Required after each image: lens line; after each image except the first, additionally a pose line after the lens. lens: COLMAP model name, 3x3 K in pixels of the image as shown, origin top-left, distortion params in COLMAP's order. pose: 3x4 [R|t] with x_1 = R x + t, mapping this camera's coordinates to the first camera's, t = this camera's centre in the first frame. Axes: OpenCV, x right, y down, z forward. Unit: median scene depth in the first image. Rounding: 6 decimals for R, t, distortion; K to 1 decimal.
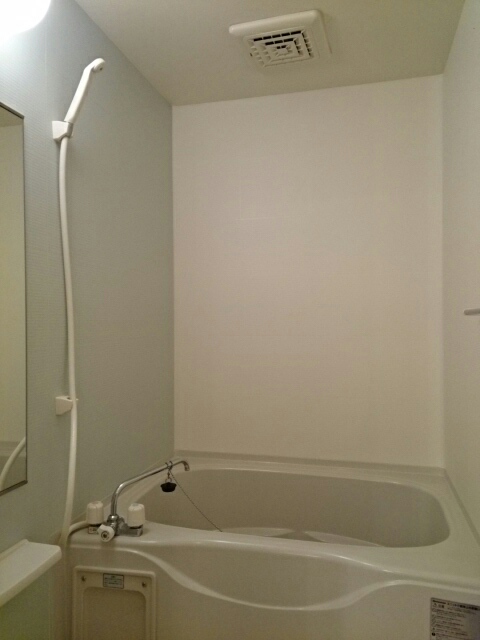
lens RADIAL K [[501.5, 0, 239.5], [0, 501.5, 320.2], [0, 0, 1]] dist [0.054879, -0.010283]
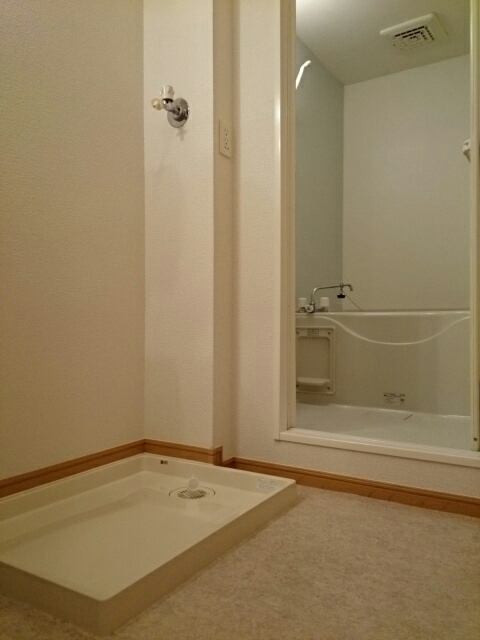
lens RADIAL K [[501.5, 0, 239.7], [0, 501.5, 320.8], [0, 0, 1]] dist [0.054879, -0.010283]
pose [[0.953881, 0.005258, -0.300139, 0.054269], [-0.009985, 0.999849, -0.014217, 0.471924], [0.300019, 0.016559, 0.953789, -0.846351]]
